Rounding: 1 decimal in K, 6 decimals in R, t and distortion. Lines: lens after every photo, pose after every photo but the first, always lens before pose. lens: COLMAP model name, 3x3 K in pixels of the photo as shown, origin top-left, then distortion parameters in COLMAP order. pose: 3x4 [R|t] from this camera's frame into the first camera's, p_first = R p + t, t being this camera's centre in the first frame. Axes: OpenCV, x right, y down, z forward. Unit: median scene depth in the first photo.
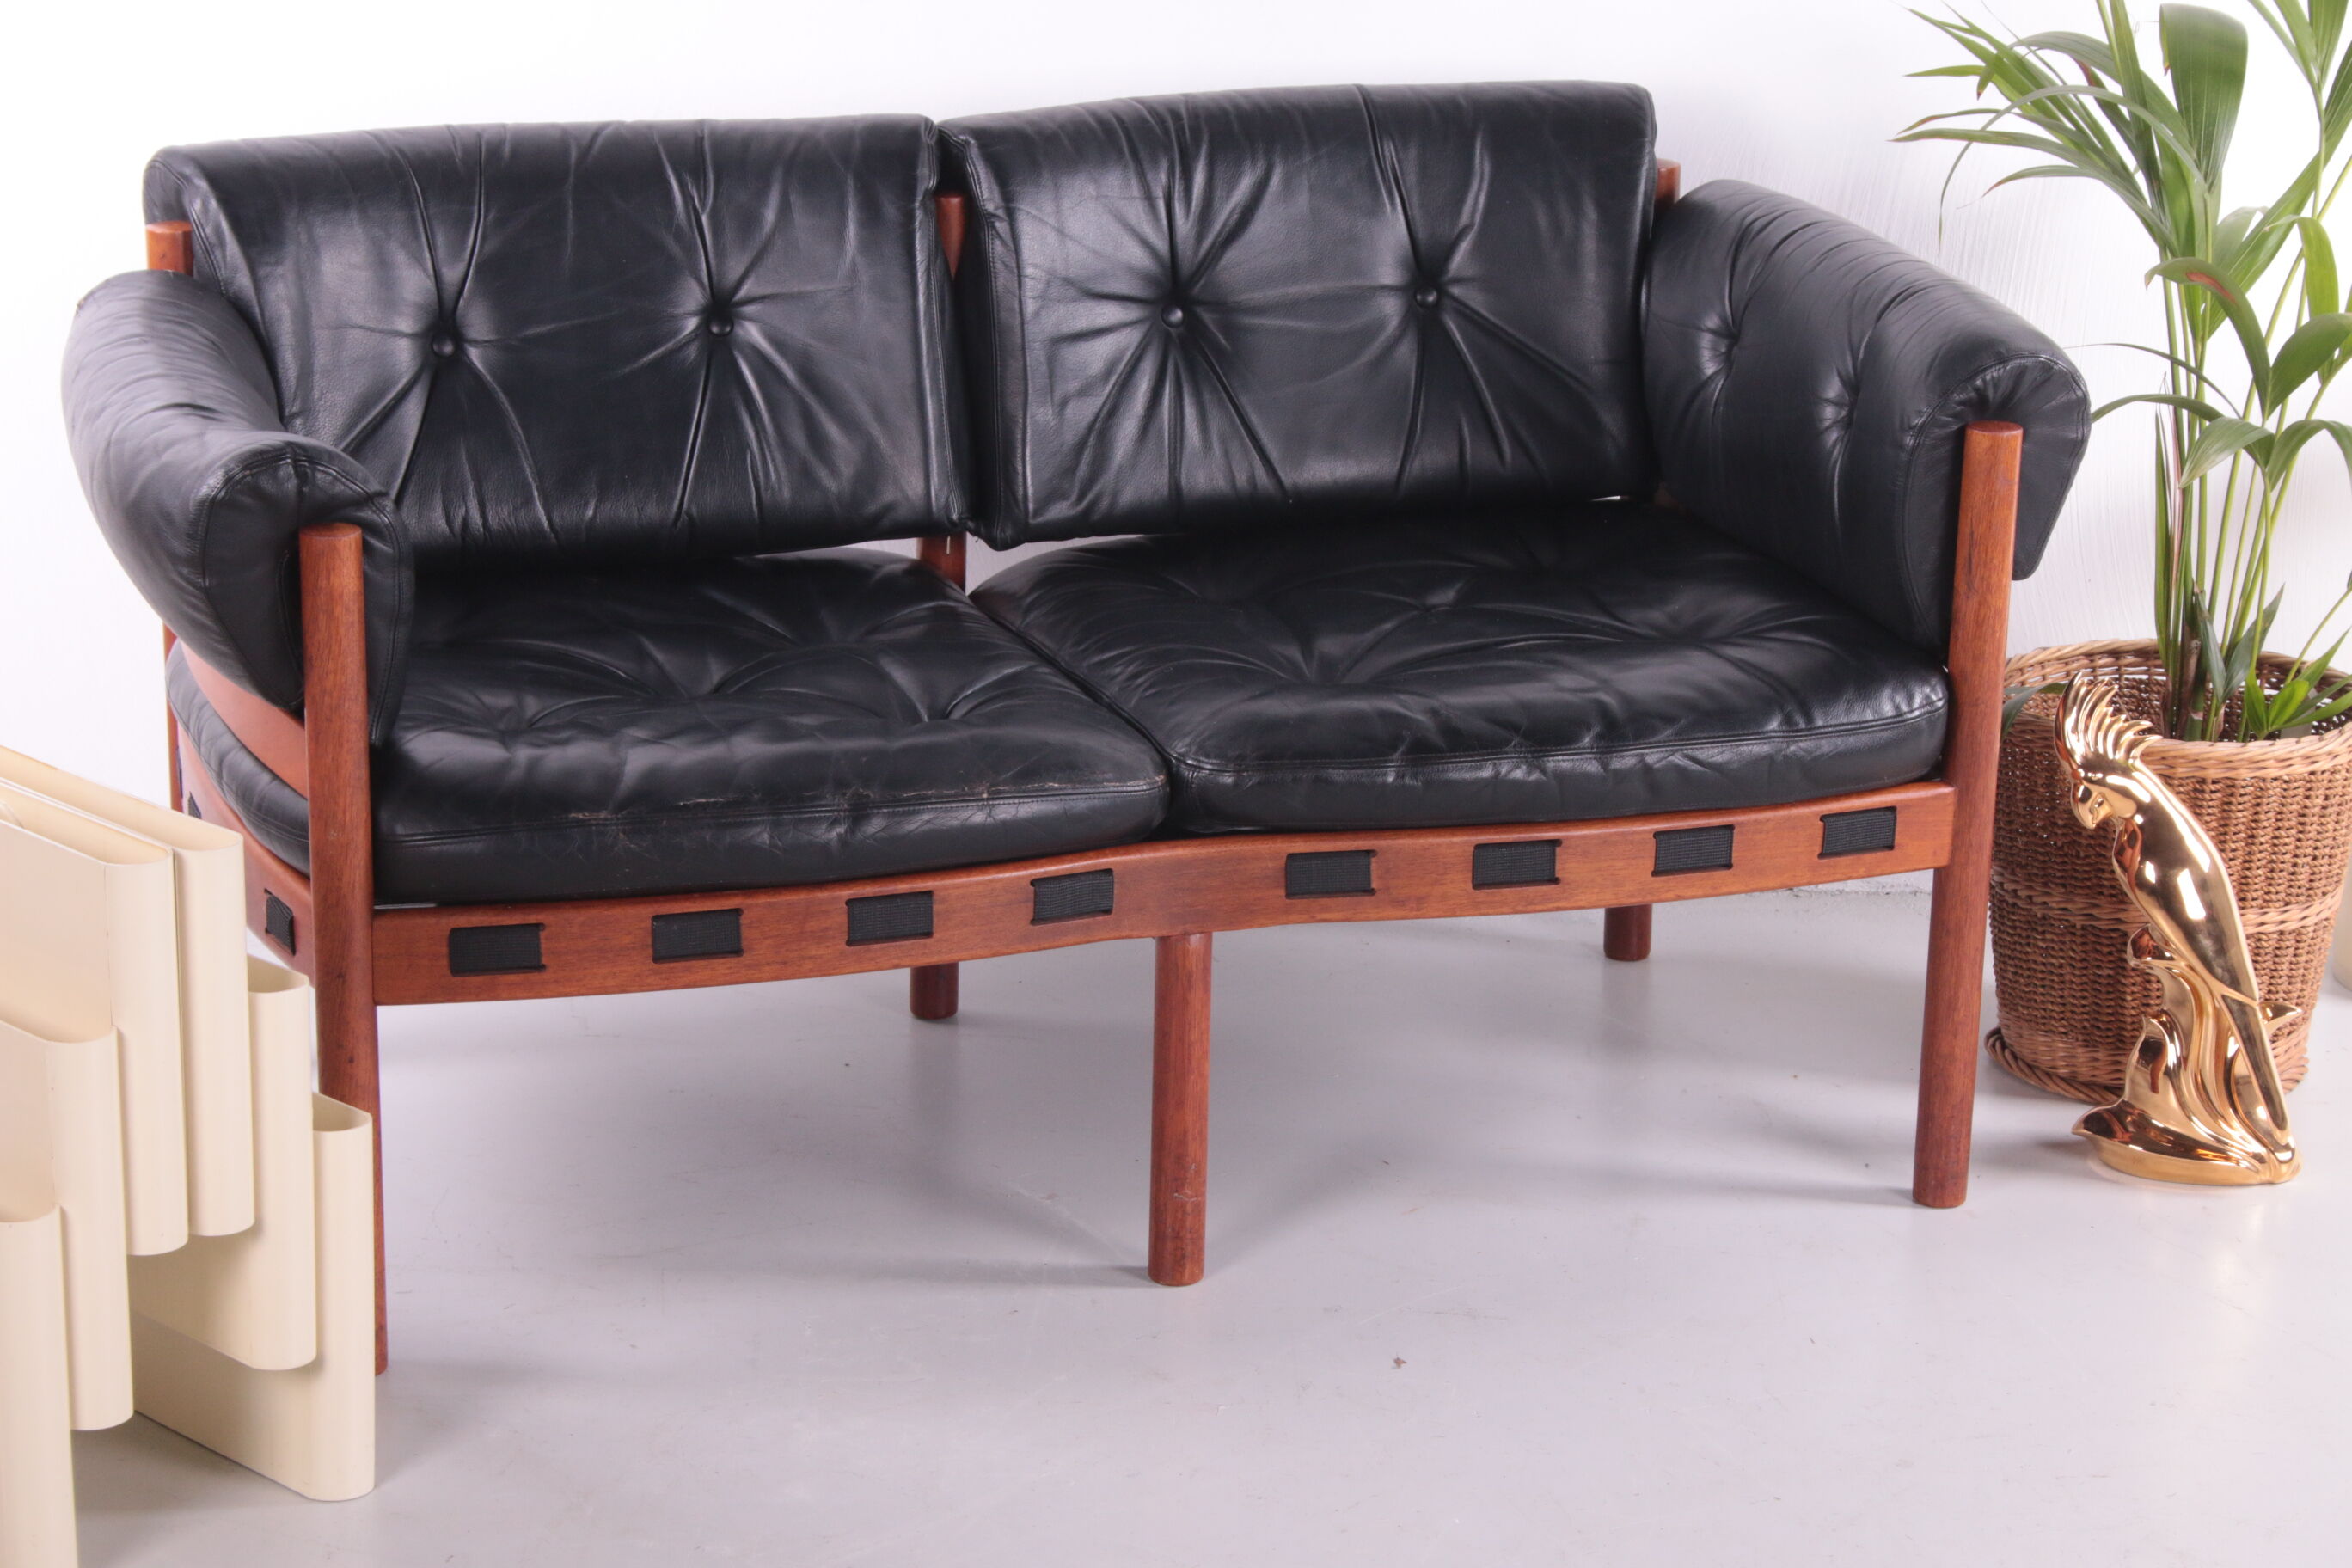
lens RADIAL K [[5917.4, 0, 1174.5], [0, 5917.4, 770.1], [0, 0, 1]] dist [0.294995, 0.000000]
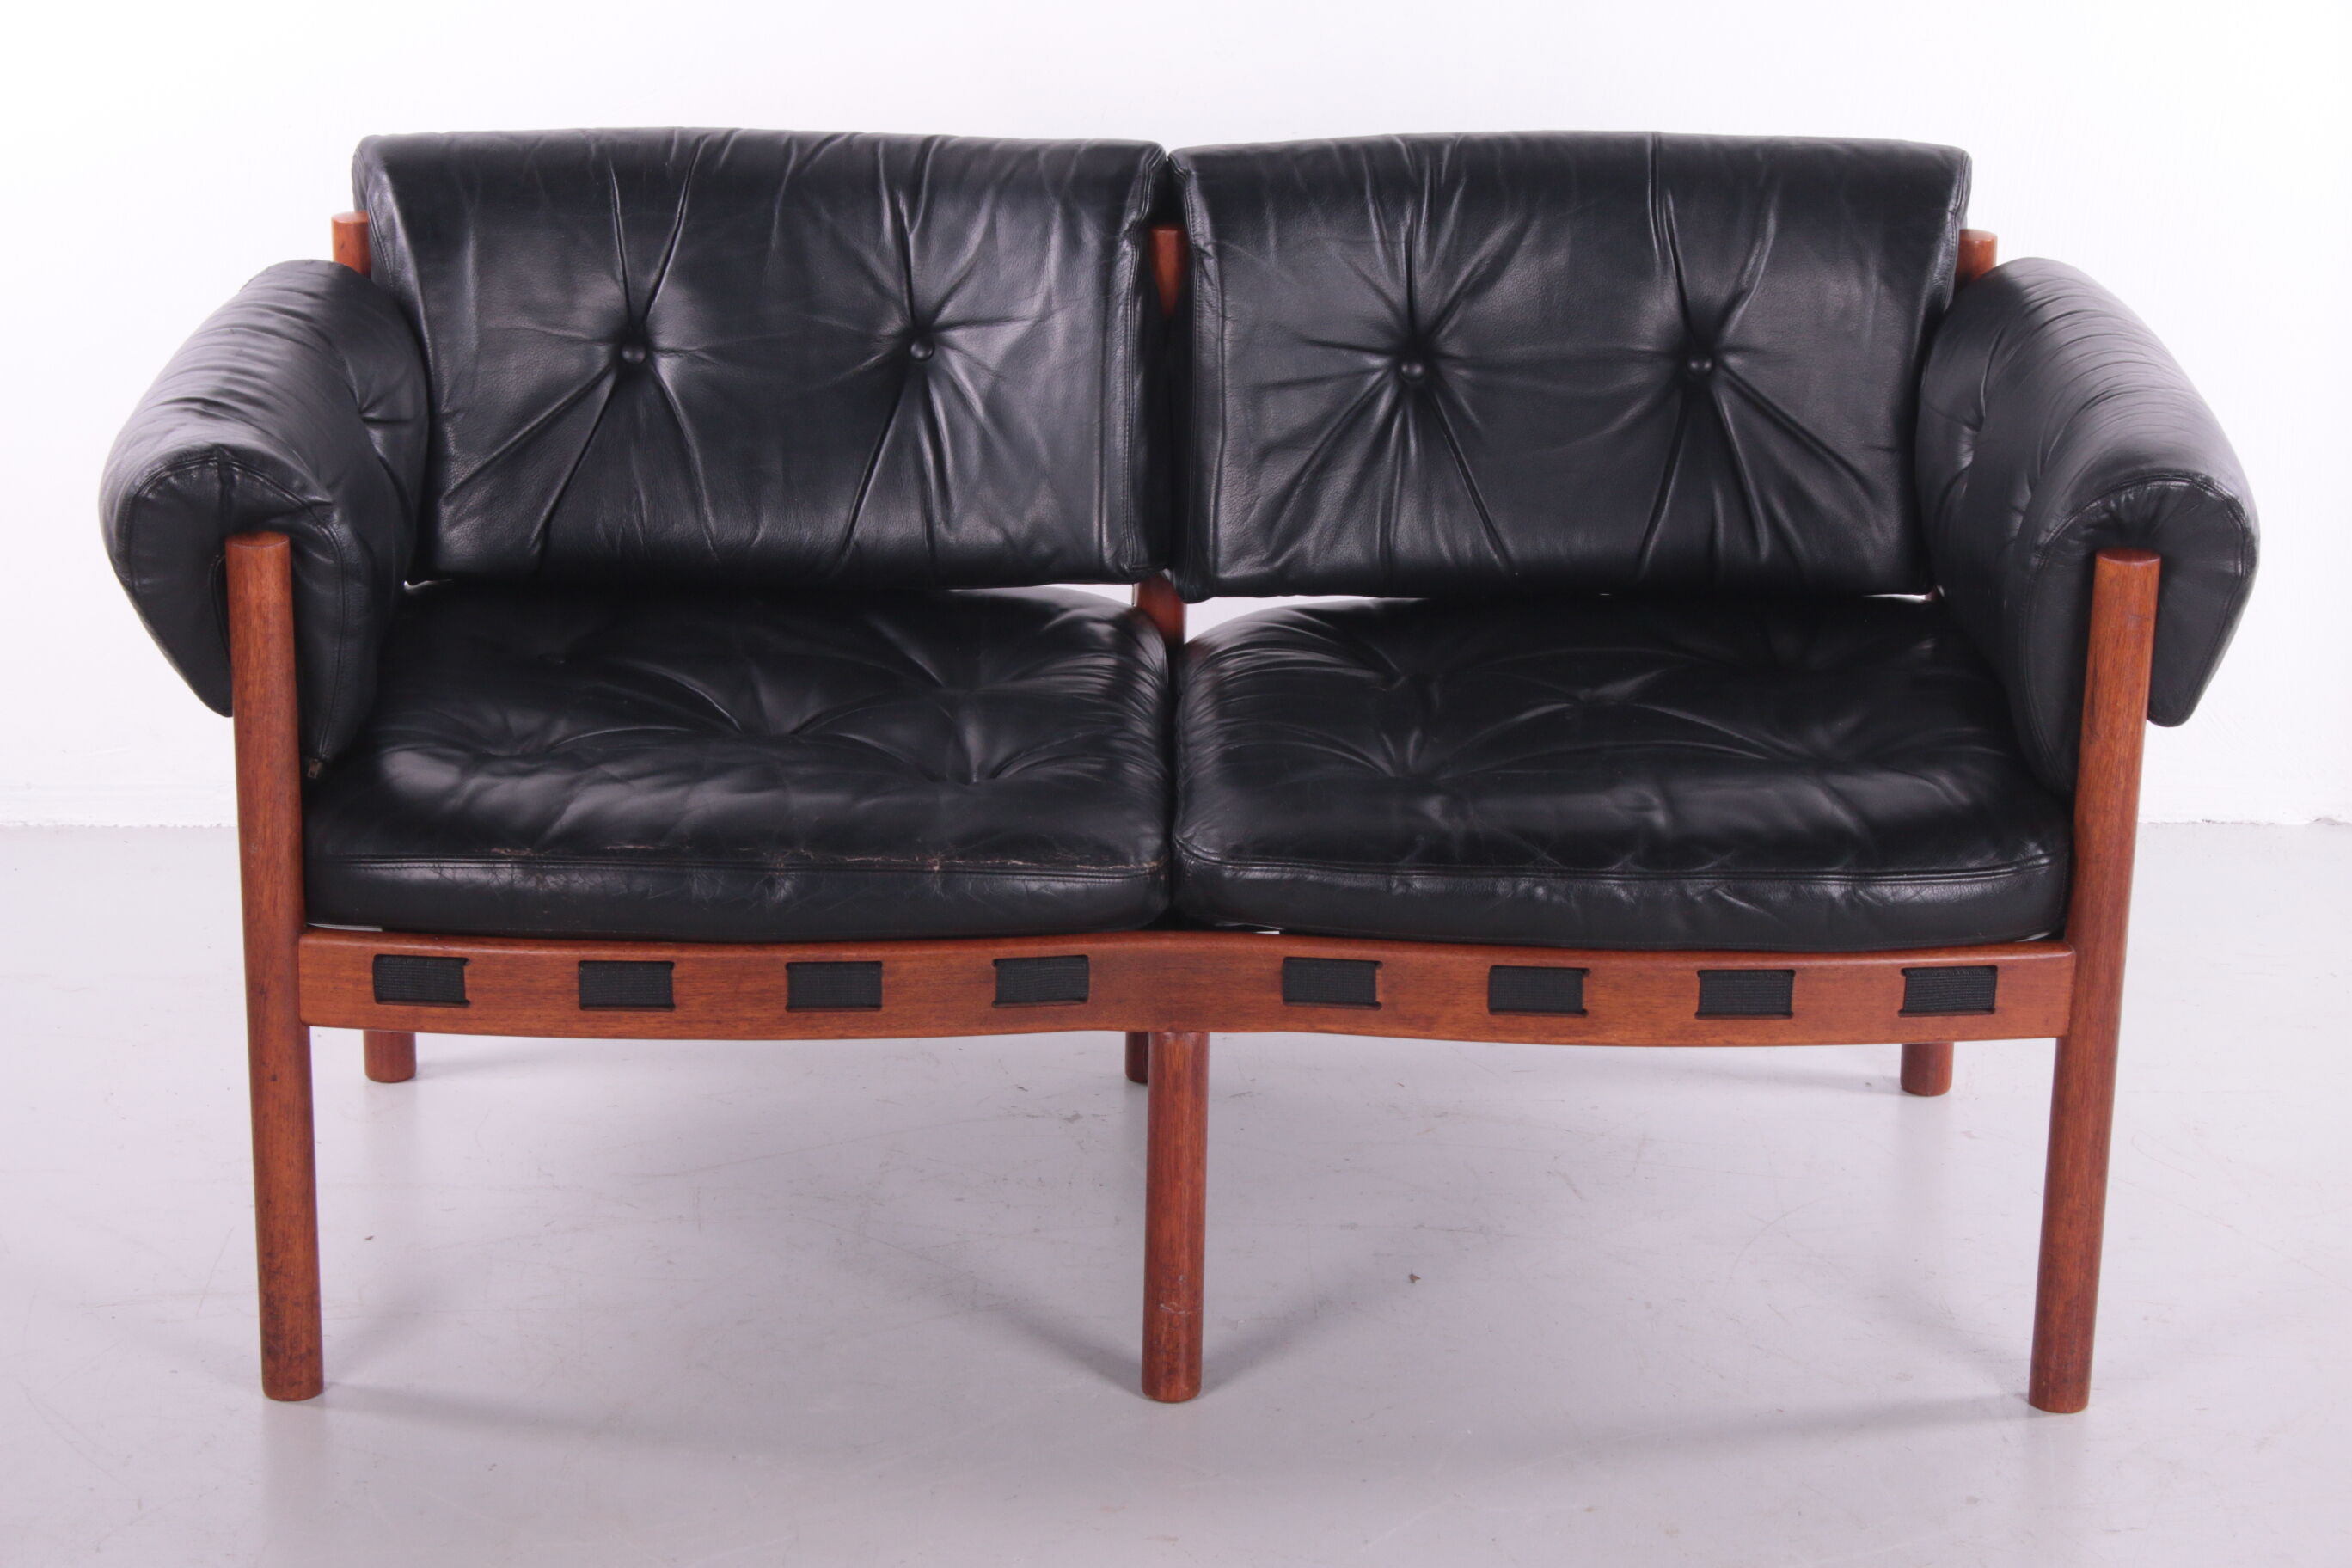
lens RADIAL K [[5802.3, 0, 1181.4], [0, 5802.3, 801.8], [0, 0, 1]] dist [0.324769, 0.000000]
pose [[0.951779, 0.086425, -0.294358, 0.262011], [-0.082616, 0.996258, 0.025375, -0.030961], [0.295450, 0.000167, 0.955358, 0.117752]]
